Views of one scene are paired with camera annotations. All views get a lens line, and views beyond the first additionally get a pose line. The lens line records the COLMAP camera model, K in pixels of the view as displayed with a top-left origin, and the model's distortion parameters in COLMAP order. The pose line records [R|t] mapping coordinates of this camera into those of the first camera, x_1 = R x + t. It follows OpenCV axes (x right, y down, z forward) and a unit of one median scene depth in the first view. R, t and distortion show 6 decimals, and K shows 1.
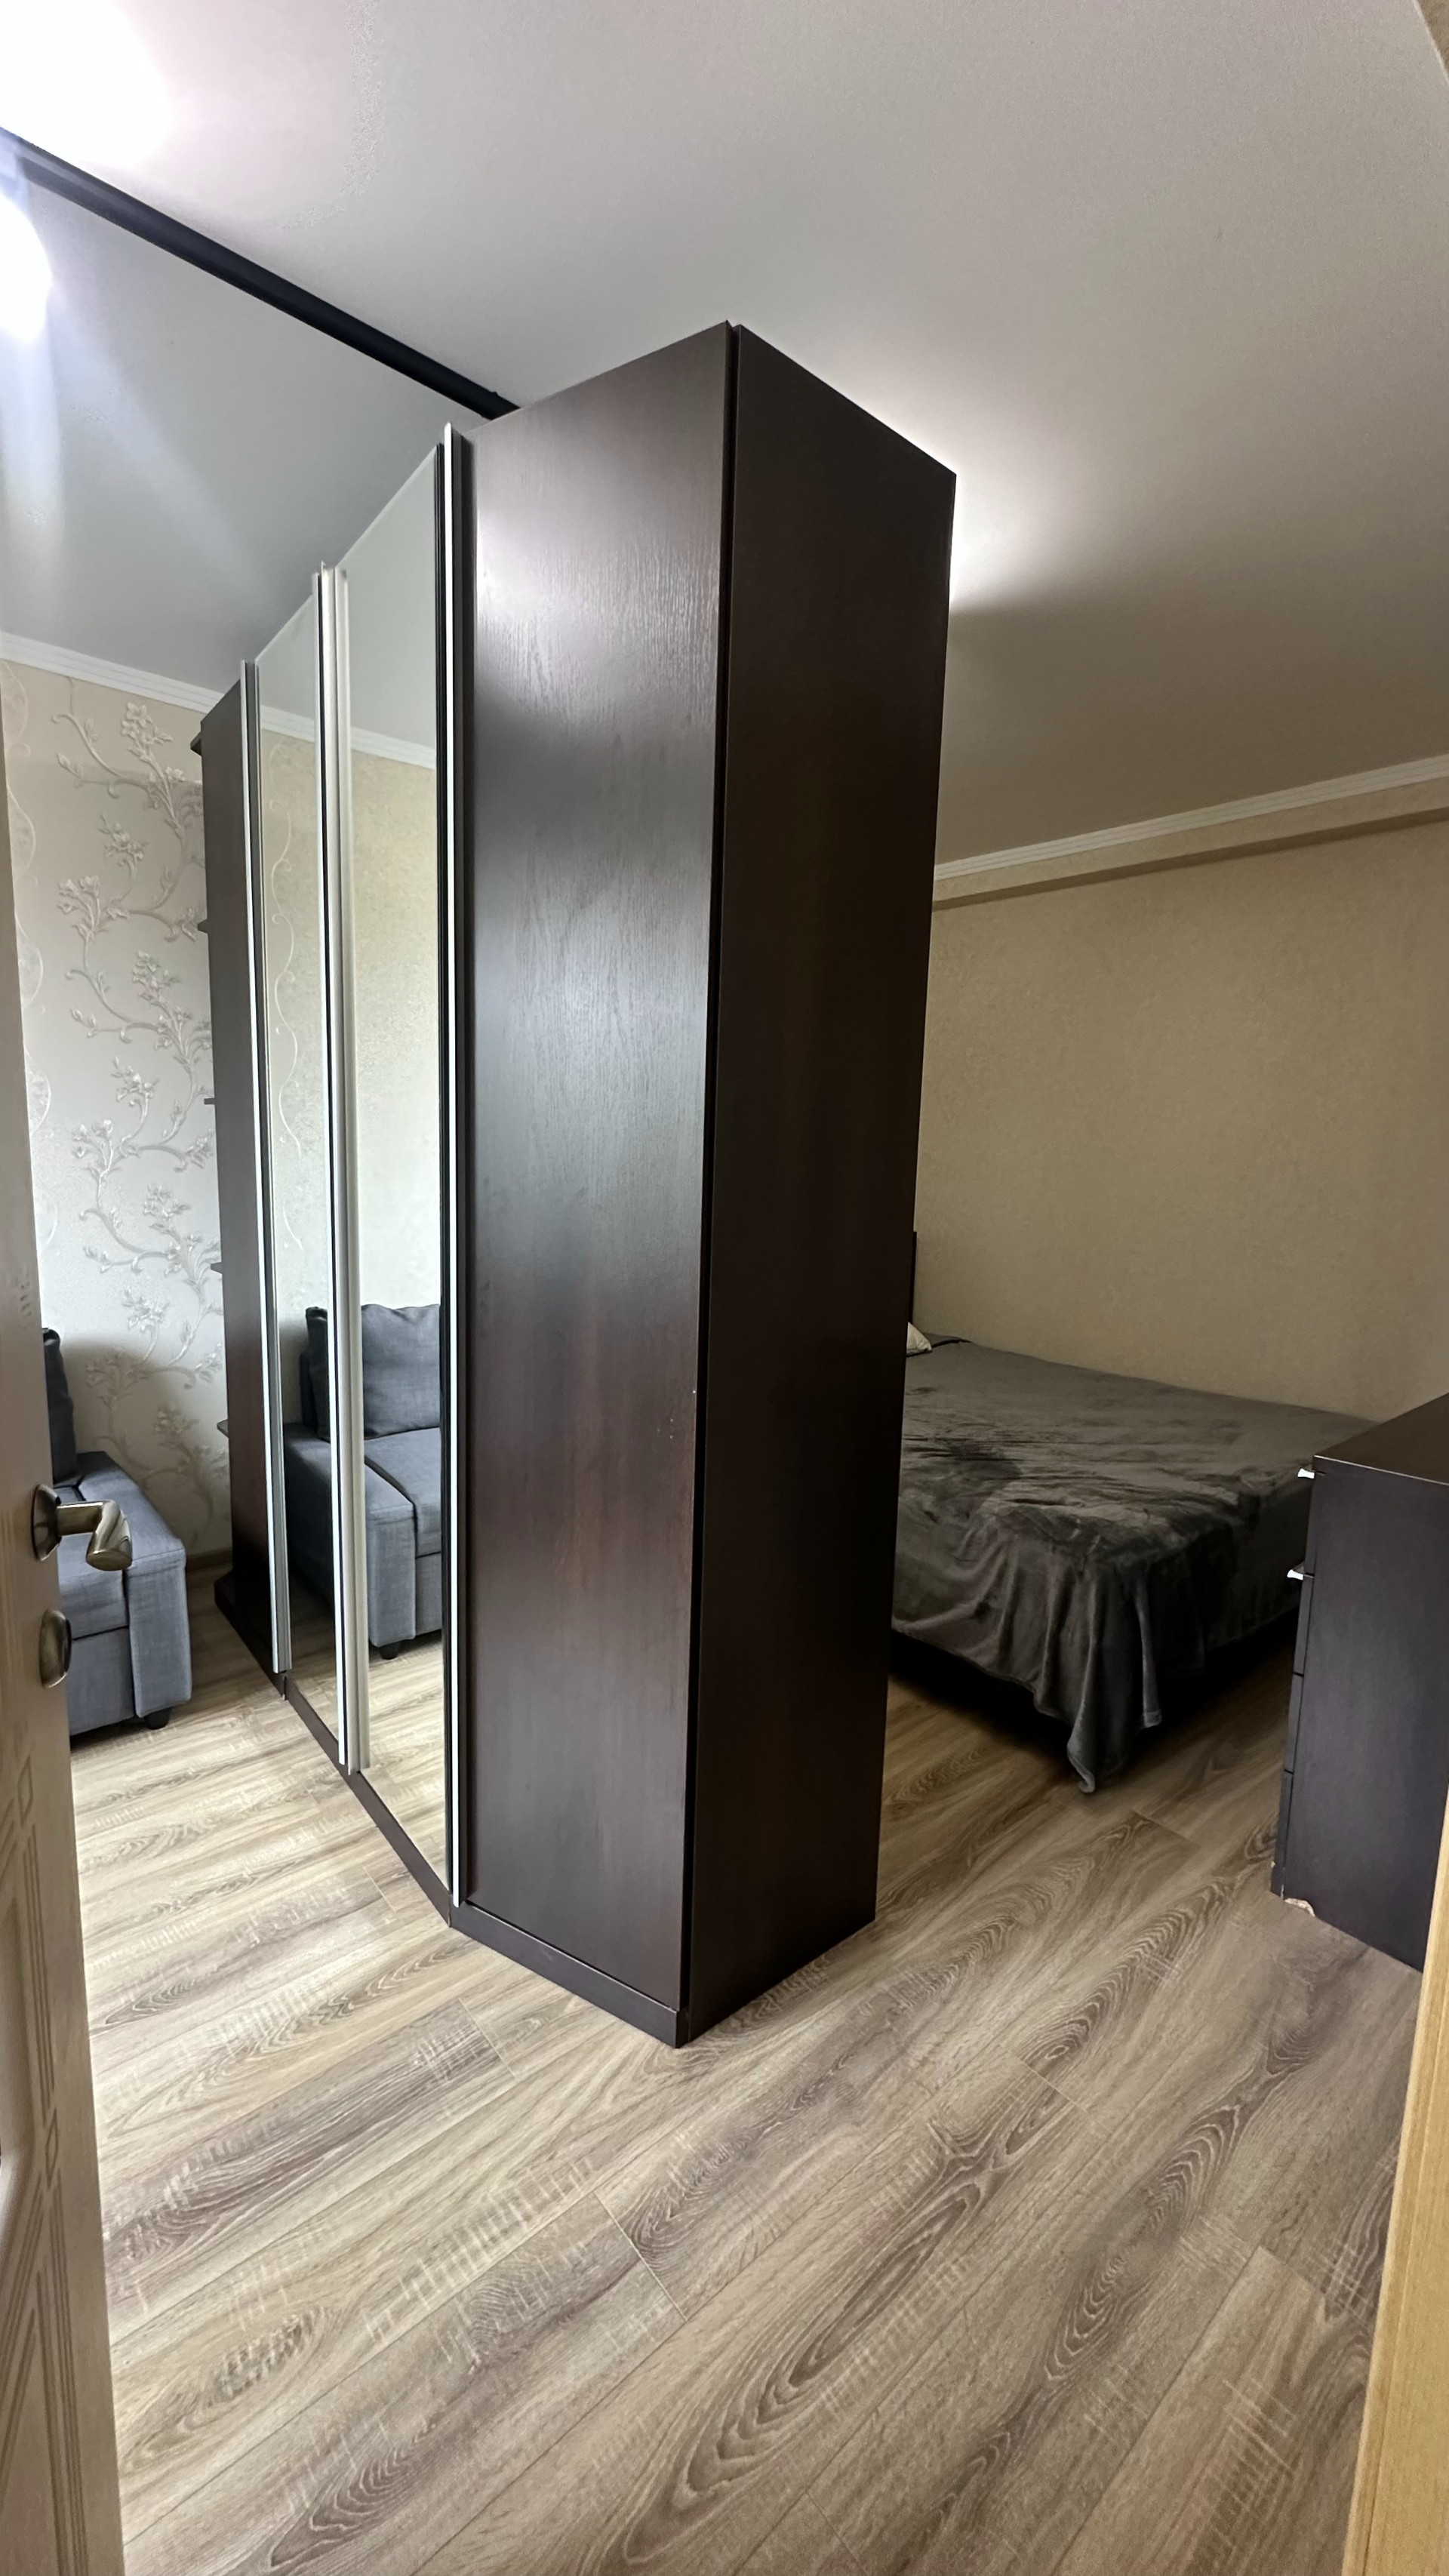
lens RADIAL K [[1032.9, 0, 728.5], [0, 1032.9, 1283.9], [0, 0, 1]] dist [-0.005240, 0.000602]
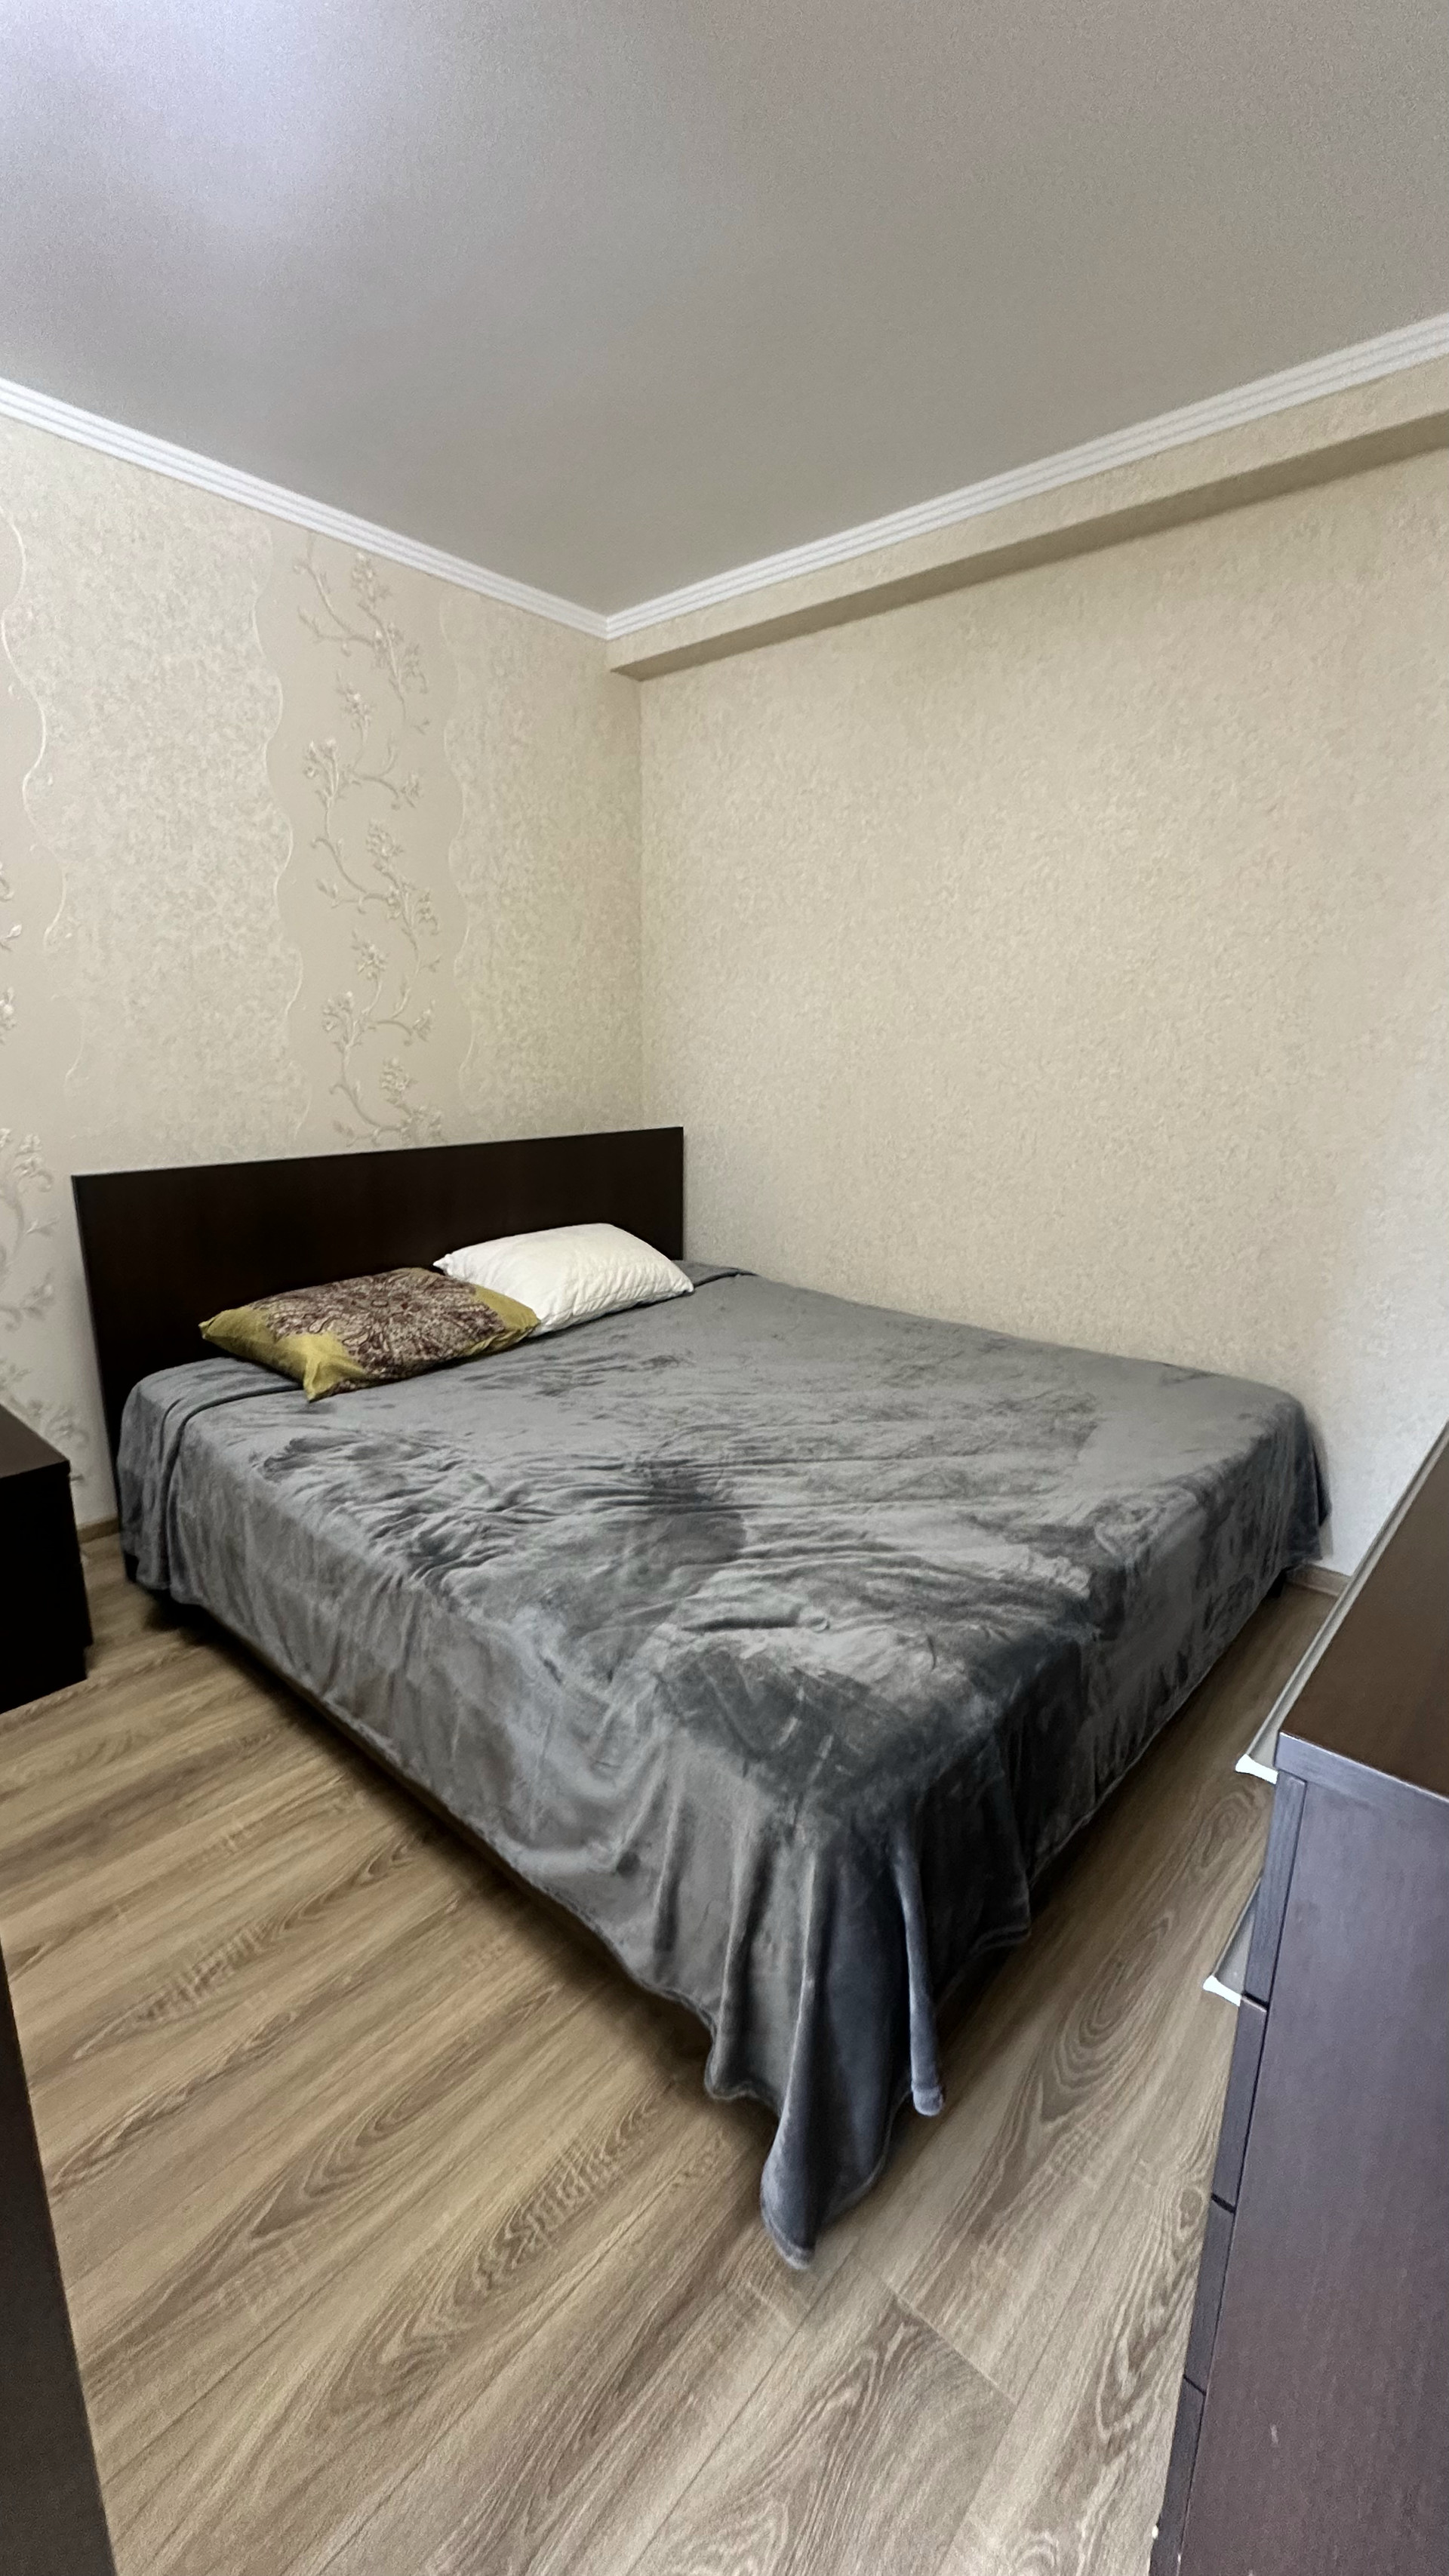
lens RADIAL K [[1032.9, 0, 728.6], [0, 1032.9, 1286.9], [0, 0, 1]] dist [-0.005240, 0.000602]
pose [[0.992013, -0.043006, 0.118574, 0.228468], [0.029903, 0.993465, 0.110154, -0.032165], [-0.122536, -0.105728, 0.986816, 0.465387]]
